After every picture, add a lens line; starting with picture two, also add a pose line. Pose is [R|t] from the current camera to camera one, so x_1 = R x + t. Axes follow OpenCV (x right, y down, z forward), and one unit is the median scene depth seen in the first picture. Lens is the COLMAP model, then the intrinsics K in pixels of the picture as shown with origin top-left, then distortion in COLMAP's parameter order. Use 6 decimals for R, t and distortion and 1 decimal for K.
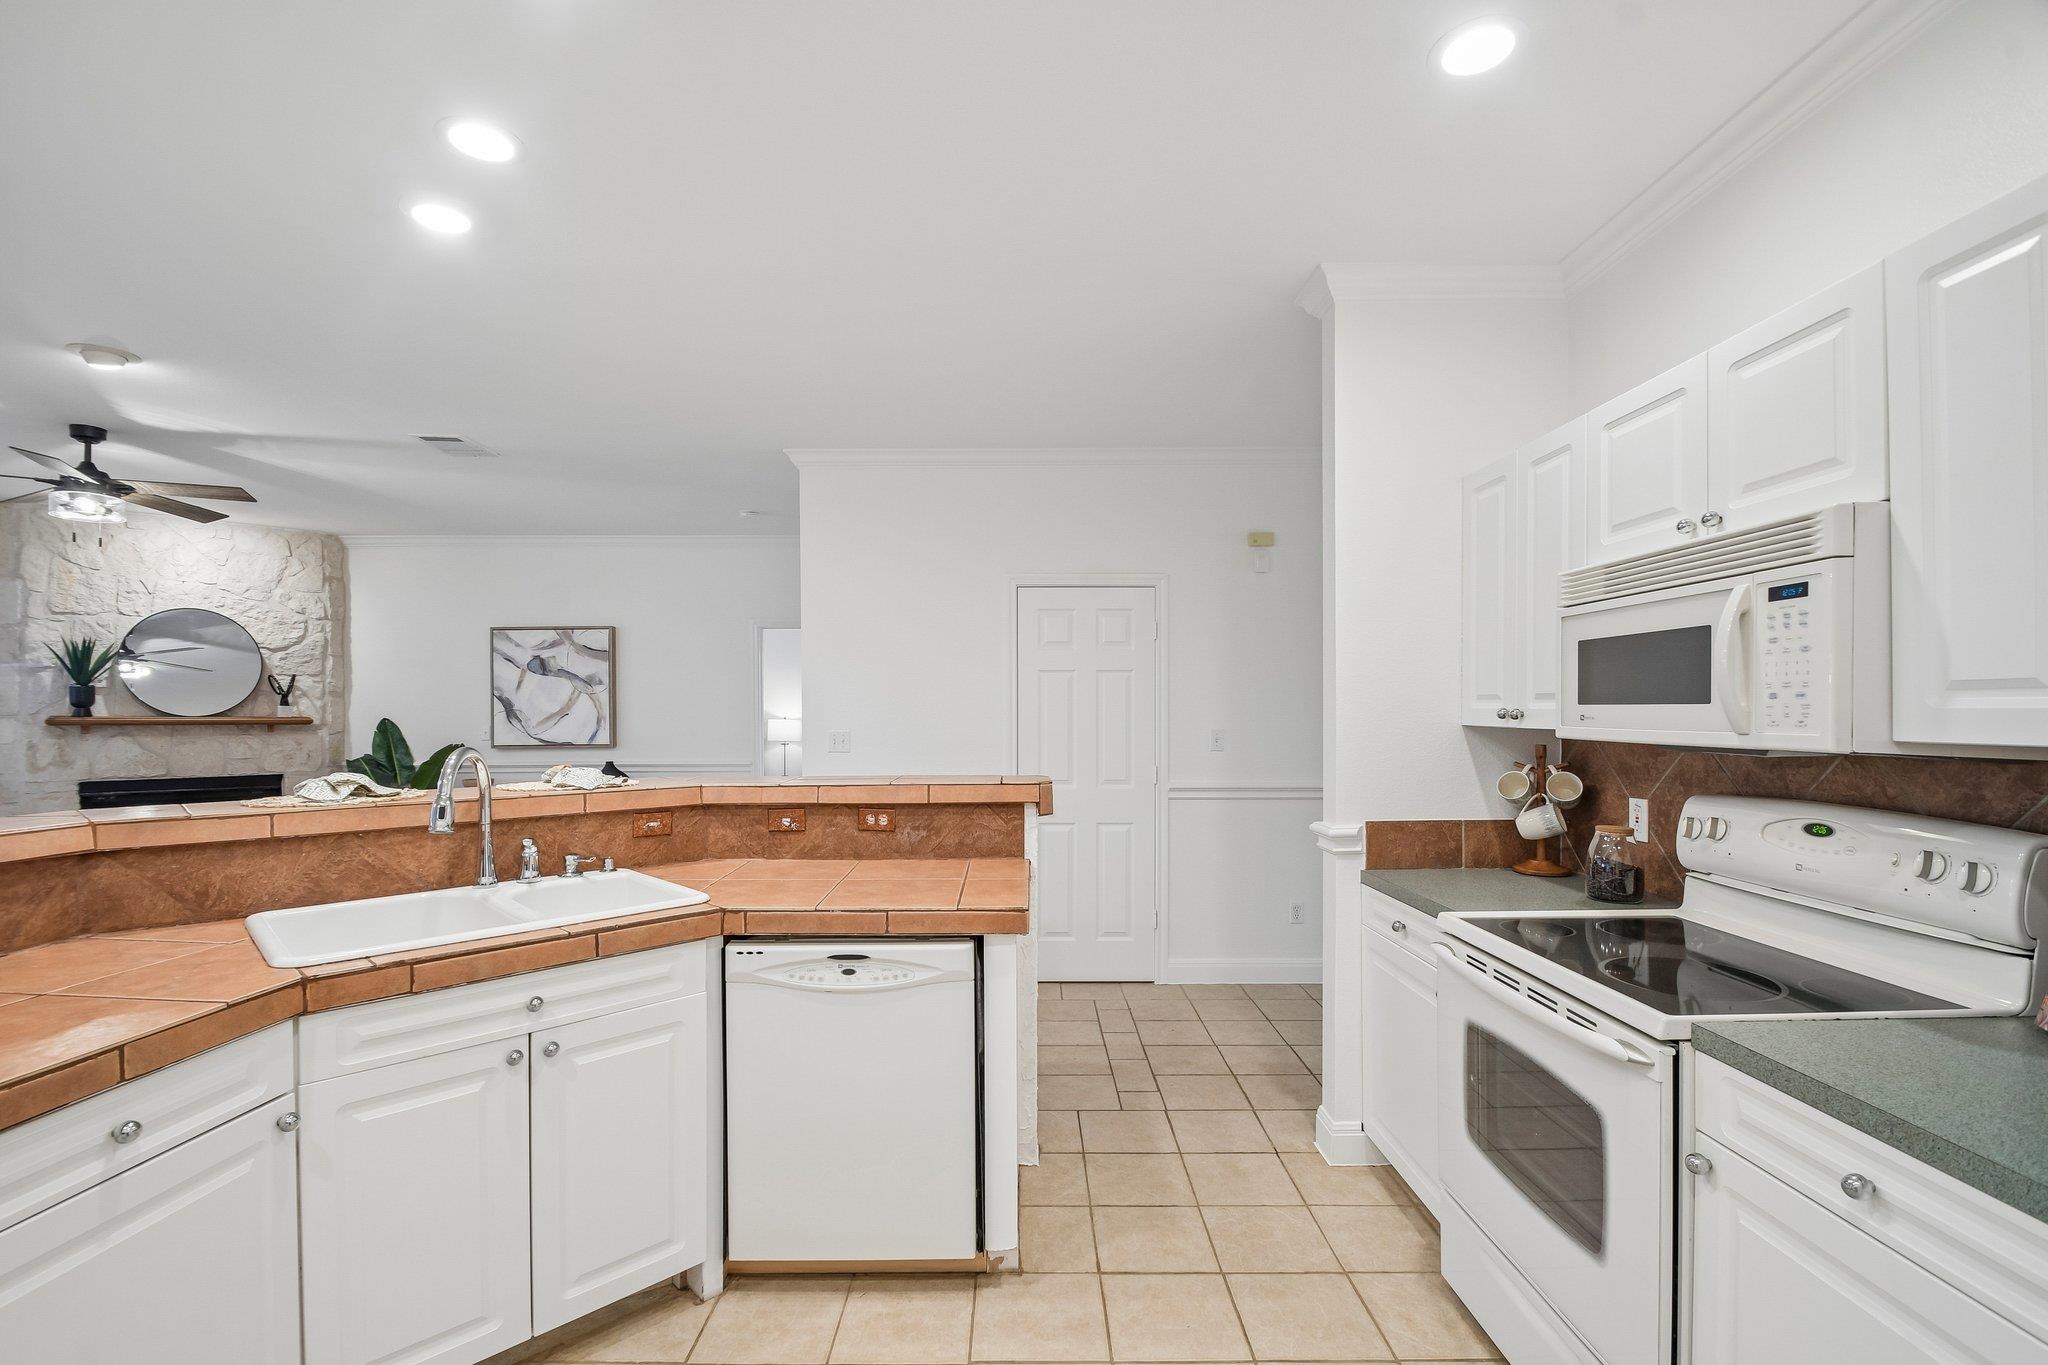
lens RADIAL K [[901.2, 0, 1020.9], [0, 901.2, 694.9], [0, 0, 1]] dist [-0.002485, -0.000457]
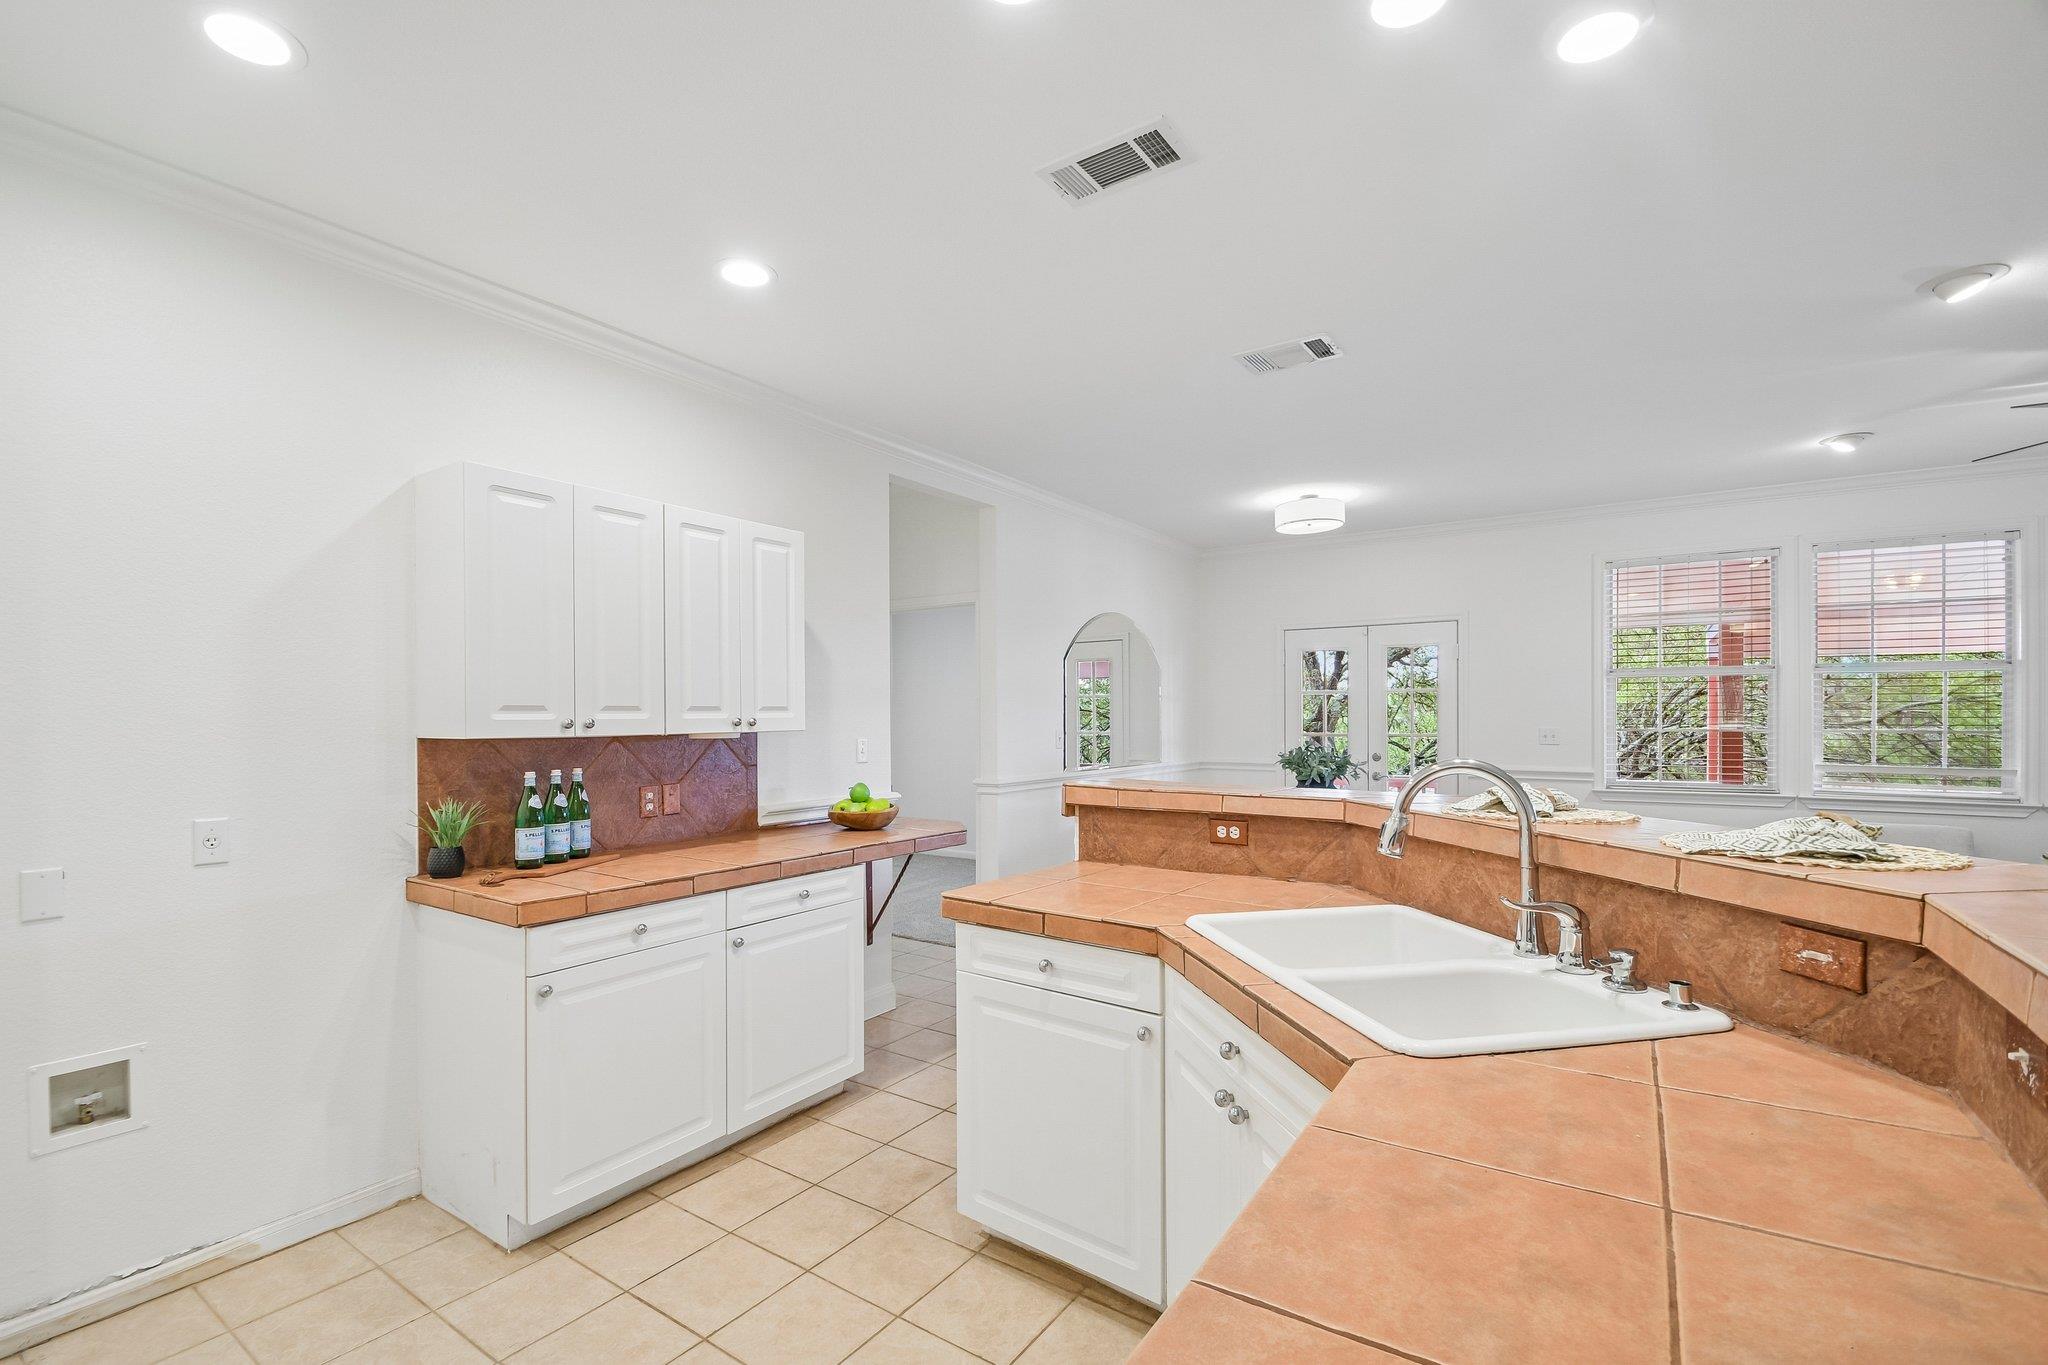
lens RADIAL K [[901.2, 0, 1011.6], [0, 901.2, 718.3], [0, 0, 1]] dist [-0.002485, -0.000457]
pose [[-0.564137, 0.007760, -0.825645, 0.235505], [0.019953, 0.999792, -0.004237, 0.017274], [0.825440, -0.018864, -0.564175, 1.053224]]
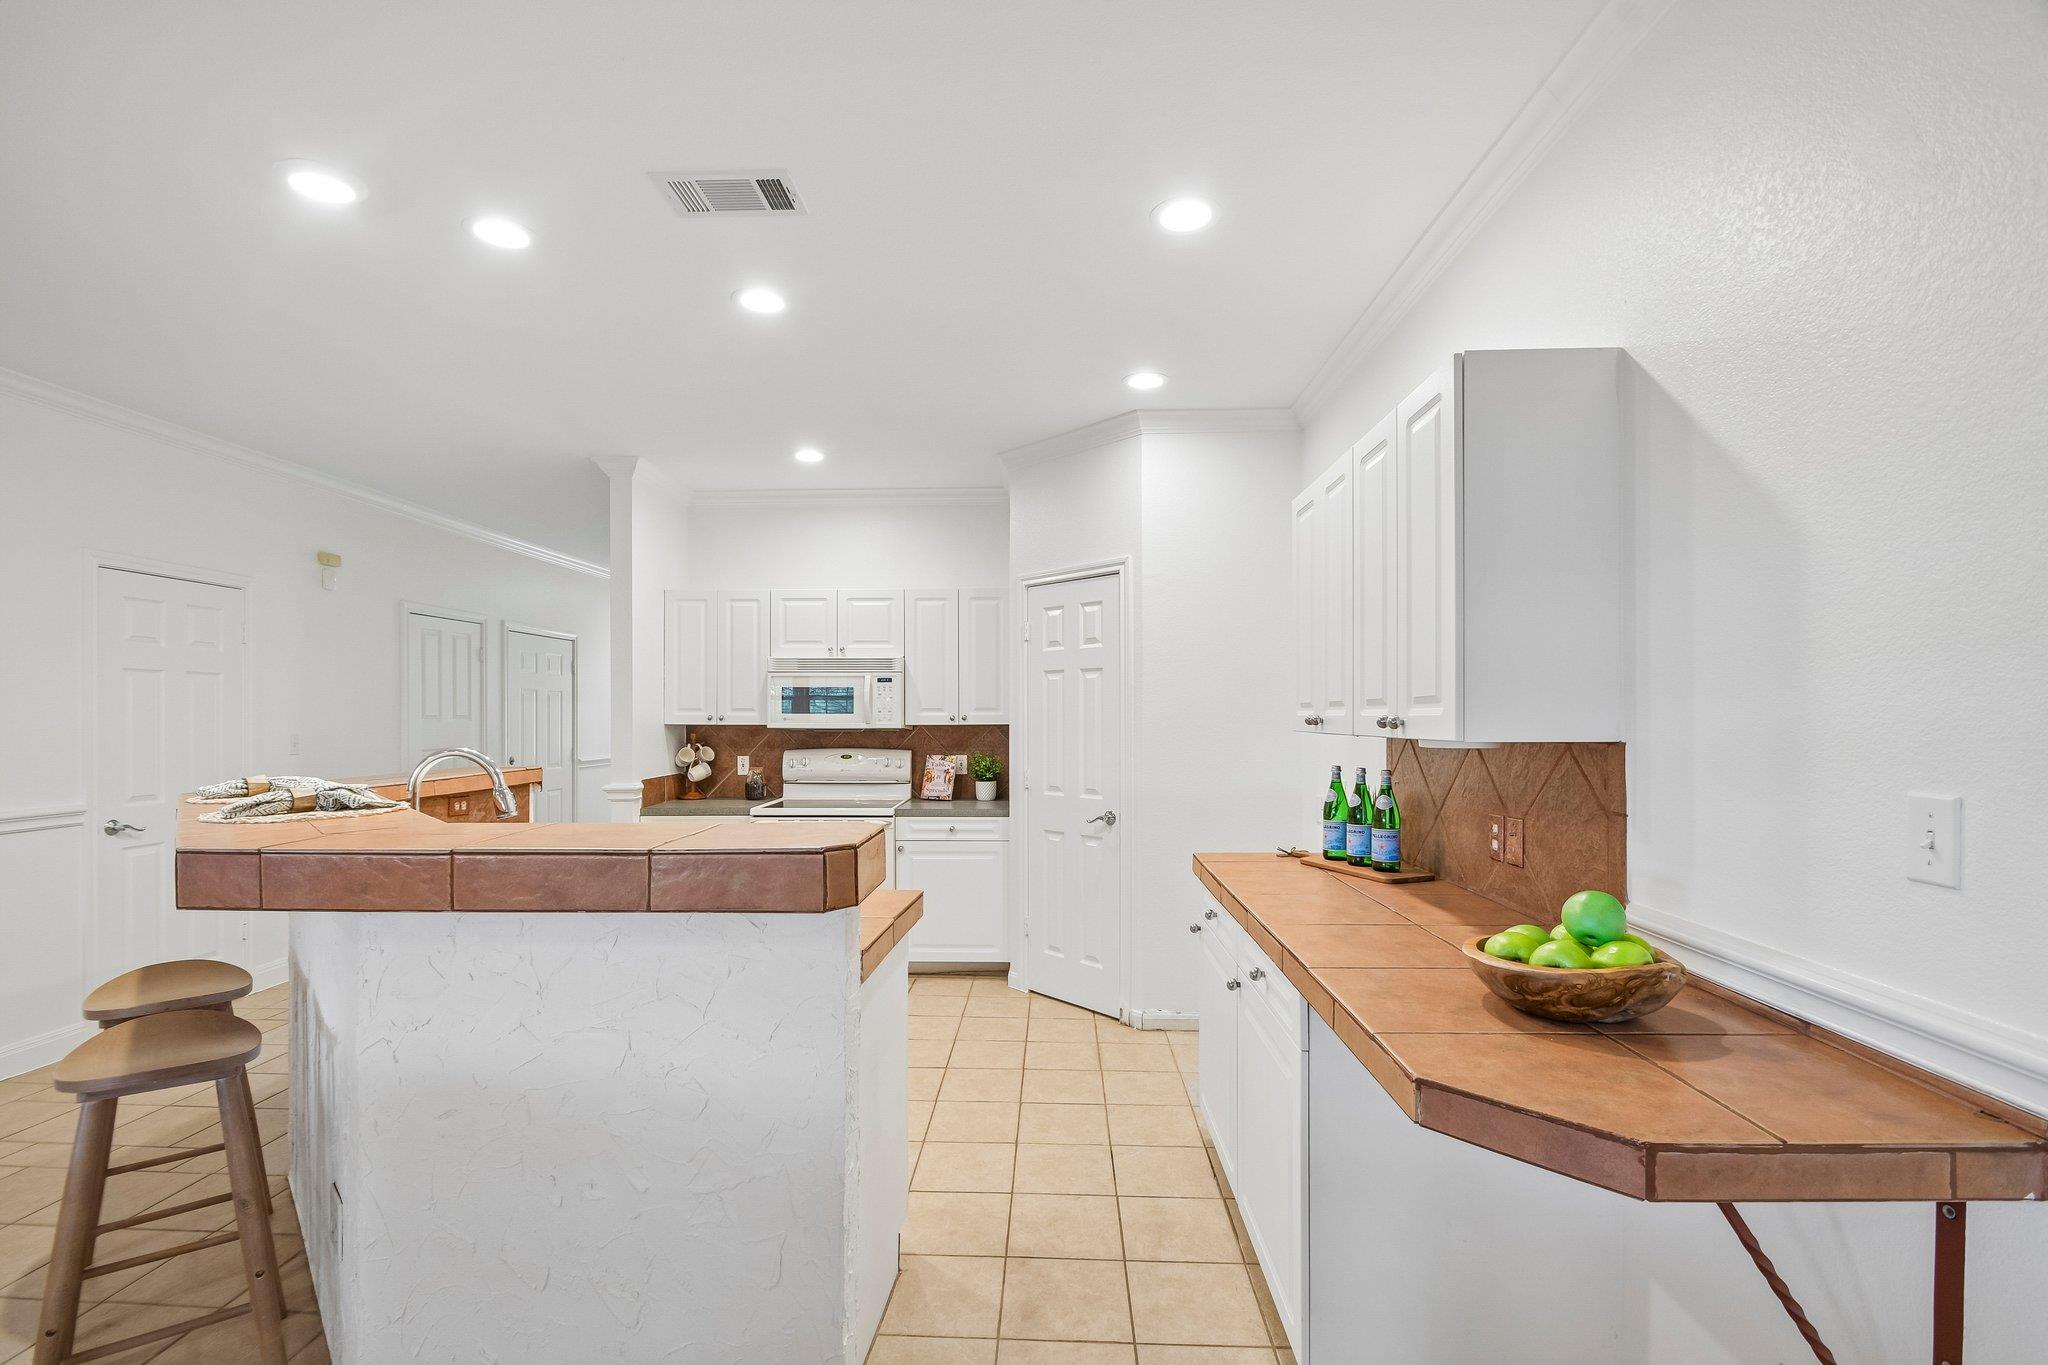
lens RADIAL K [[901.2, 0, 1024.7], [0, 901.2, 700.7], [0, 0, 1]] dist [-0.002485, -0.000457]
pose [[0.030756, 0.019579, 0.999335, -1.616617], [-0.016057, 0.999689, -0.019091, 0.010289], [-0.999398, -0.015459, 0.031061, 0.255156]]
